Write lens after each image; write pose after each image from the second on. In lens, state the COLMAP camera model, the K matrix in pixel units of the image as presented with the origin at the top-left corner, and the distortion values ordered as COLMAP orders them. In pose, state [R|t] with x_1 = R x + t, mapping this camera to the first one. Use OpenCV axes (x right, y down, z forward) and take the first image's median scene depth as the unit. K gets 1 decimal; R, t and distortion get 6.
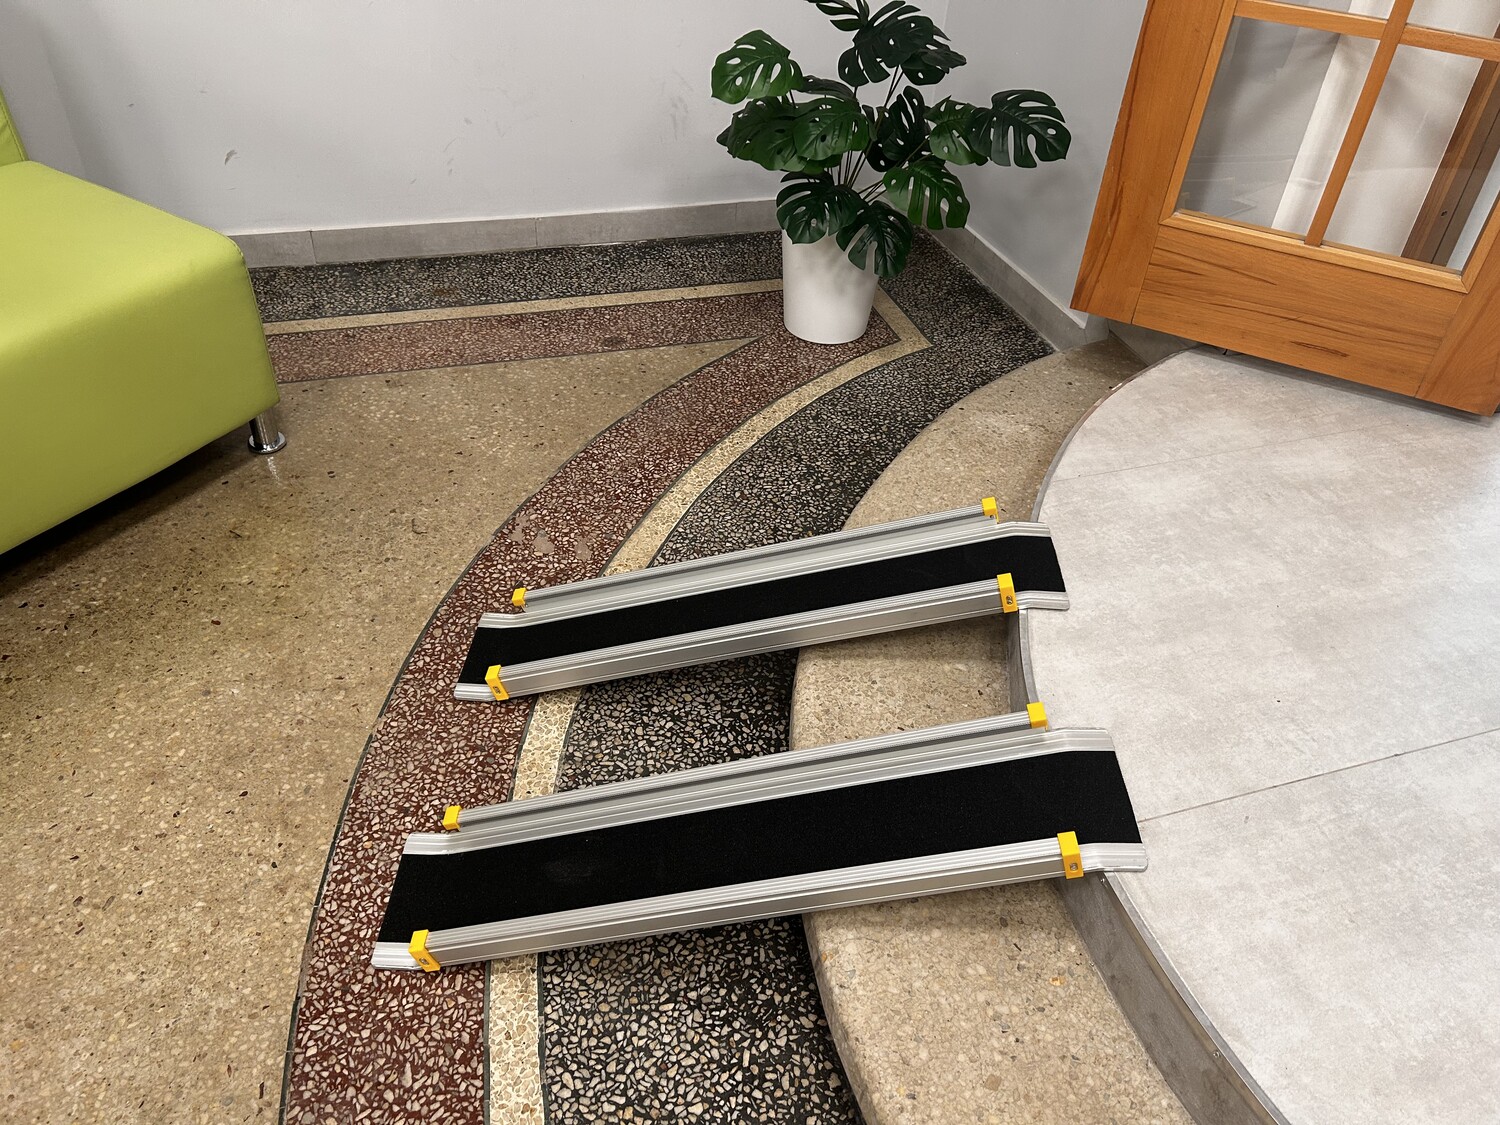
lens RADIAL K [[1133.6, 0, 762.1], [0, 1133.6, 556.5], [0, 0, 1]] dist [0.063952, -0.066460]
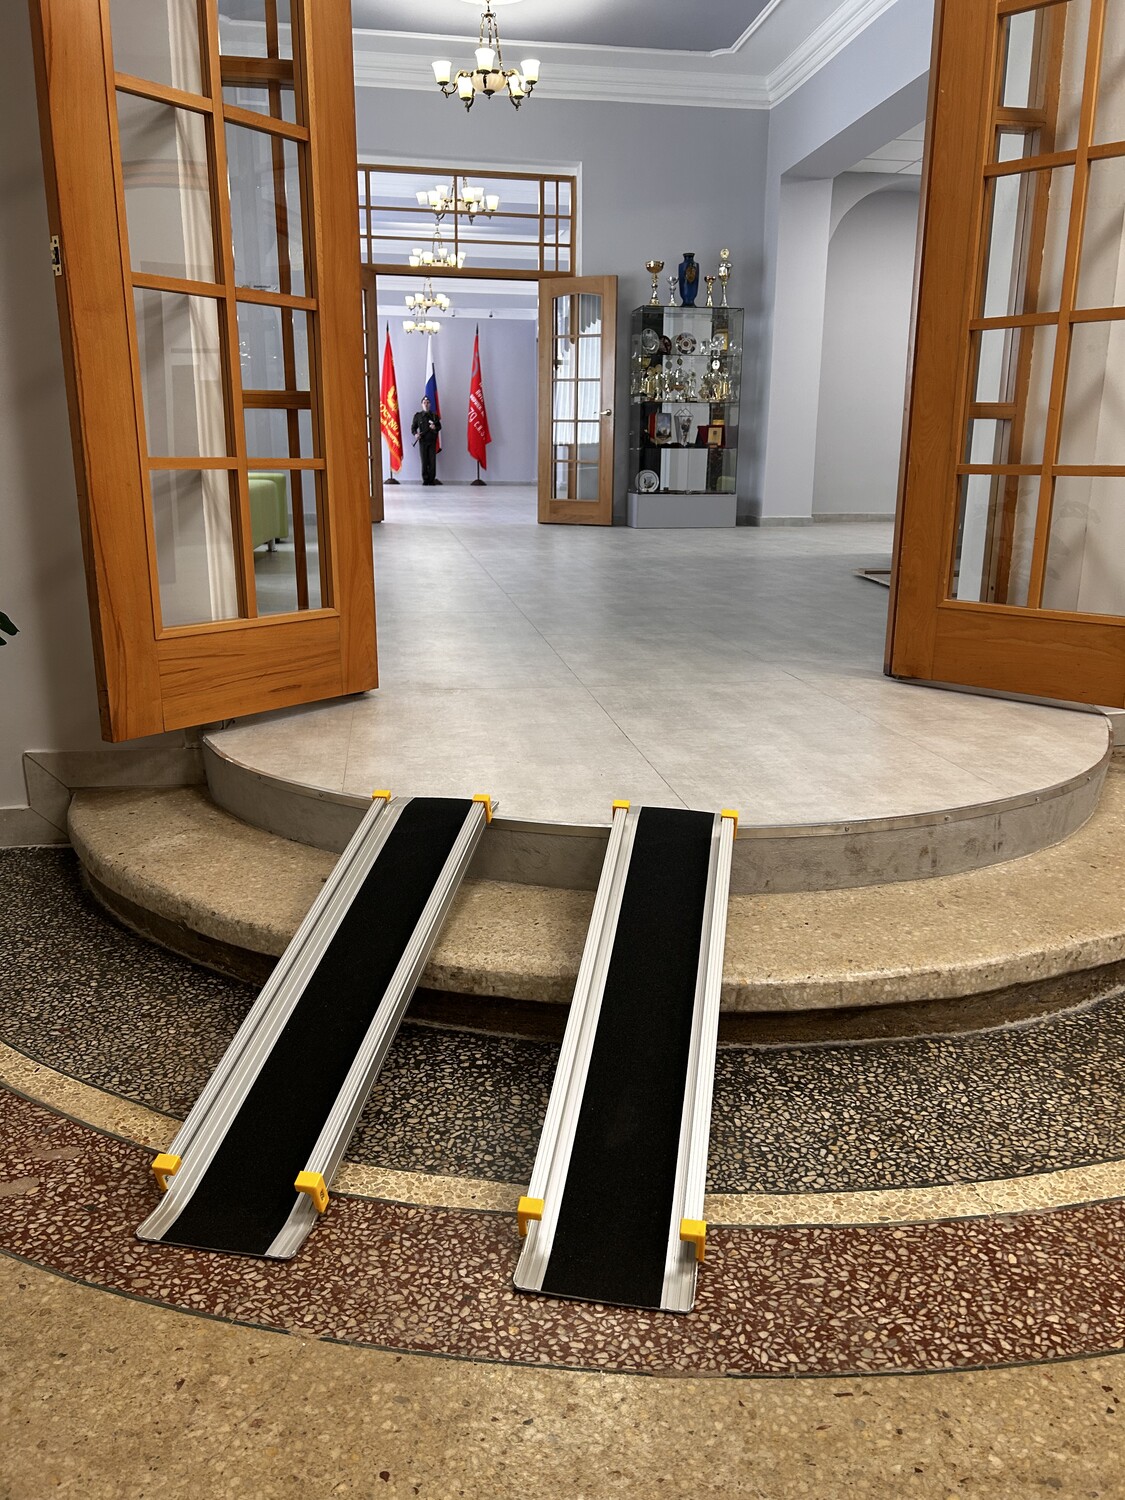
lens RADIAL K [[1133.6, 0, 573.2], [0, 1133.6, 747.4], [0, 0, 1]] dist [0.063952, -0.066460]
pose [[0.153117, -0.288849, 0.945051, -1.090805], [0.625957, 0.768358, 0.133426, -0.144756], [-0.764678, 0.571132, 0.298456, 0.592072]]
